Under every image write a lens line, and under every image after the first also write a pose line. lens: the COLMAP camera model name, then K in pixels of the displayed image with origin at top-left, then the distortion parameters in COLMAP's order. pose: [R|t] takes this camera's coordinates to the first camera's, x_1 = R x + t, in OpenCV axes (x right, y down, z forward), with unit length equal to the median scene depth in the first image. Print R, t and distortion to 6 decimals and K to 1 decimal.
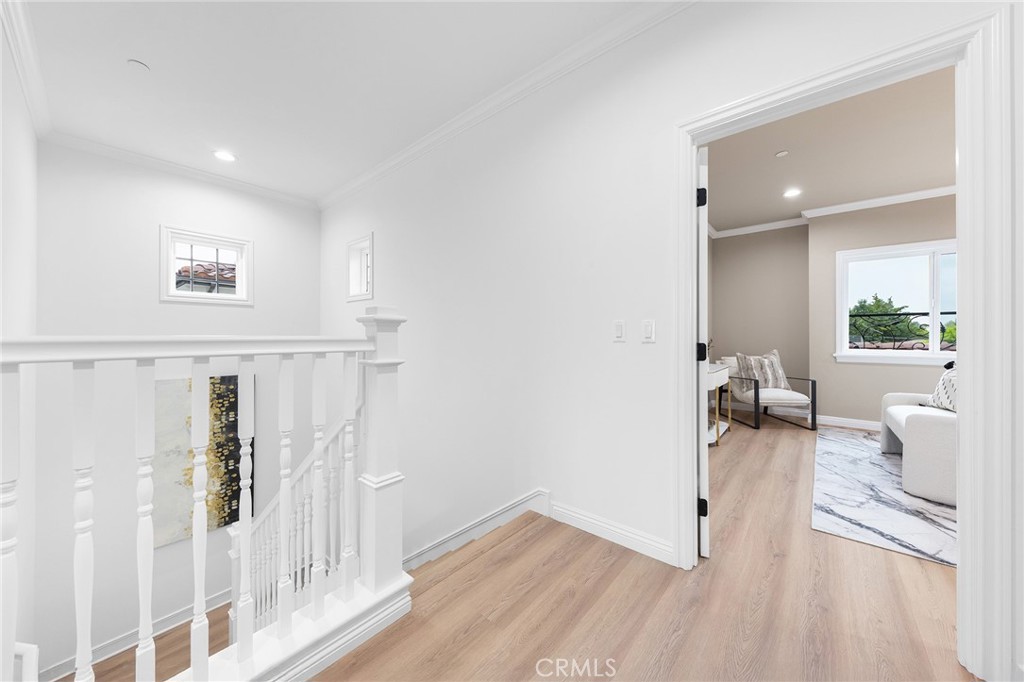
lens RADIAL K [[355.9, 0, 512.8], [0, 355.9, 338.3], [0, 0, 1]] dist [0.001735, 0.000099]
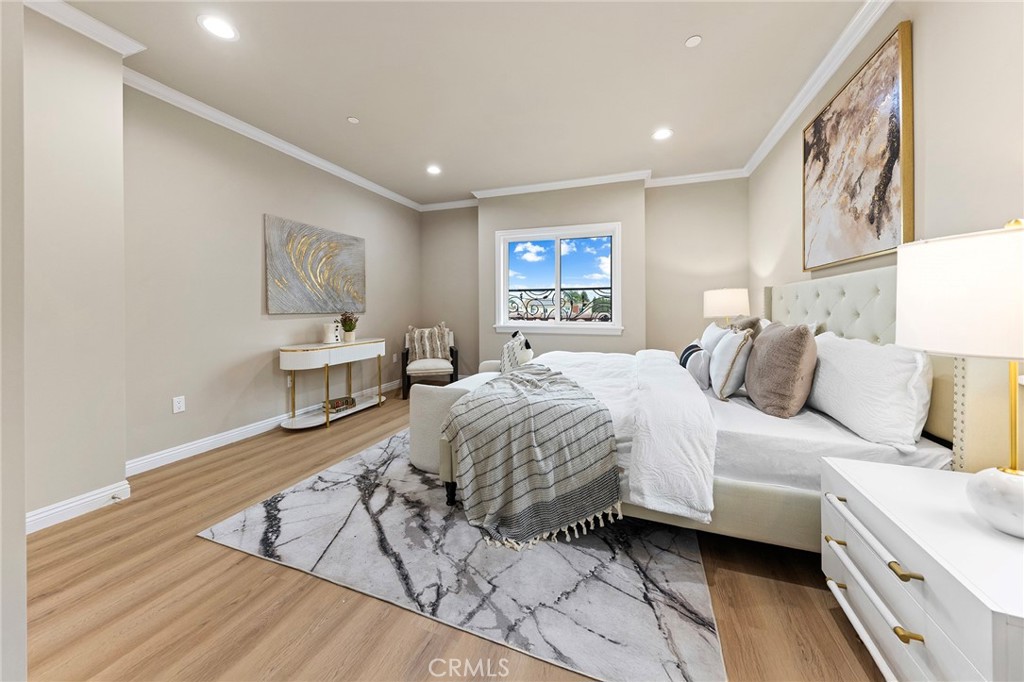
lens RADIAL K [[351.0, 0, 513.2], [0, 351.0, 303.1], [0, 0, 1]] dist [0.014864, 0.000045]
pose [[0.937446, -0.001260, 0.348128, 0.597252], [0.007379, 0.999841, -0.016251, -0.003072], [-0.348052, 0.017804, 0.937306, -0.037382]]
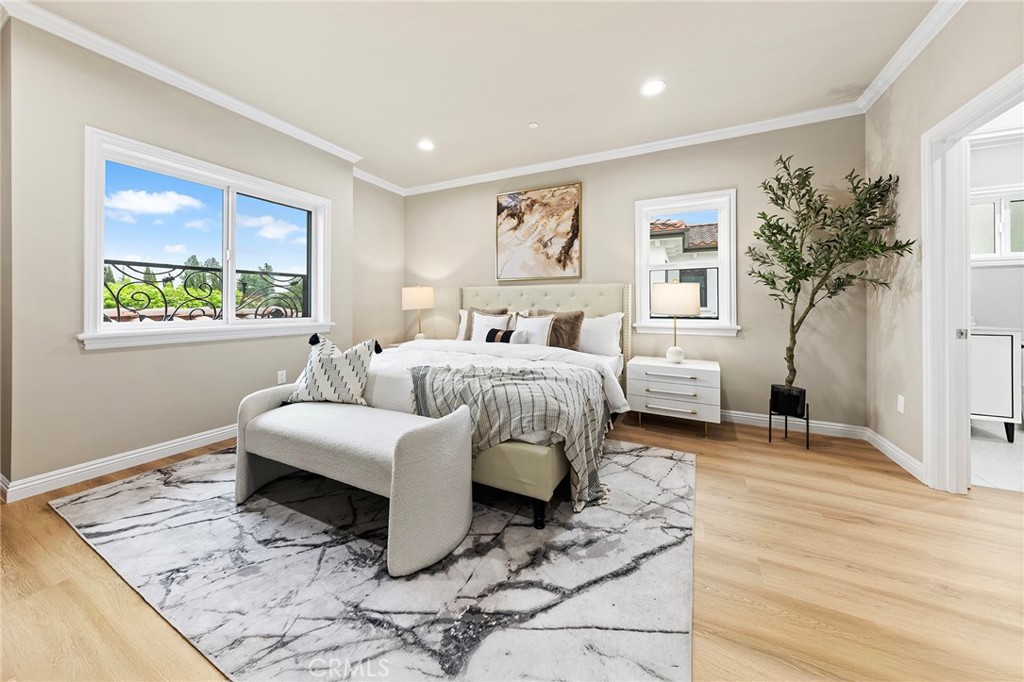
lens RADIAL K [[351.0, 0, 513.2], [0, 351.0, 303.1], [0, 0, 1]] dist [0.014864, 0.000045]
pose [[-0.242582, -0.002006, 0.970129, 0.301711], [-0.004534, 0.999989, 0.000934, -0.000246], [-0.970120, -0.004172, -0.242588, 0.558738]]
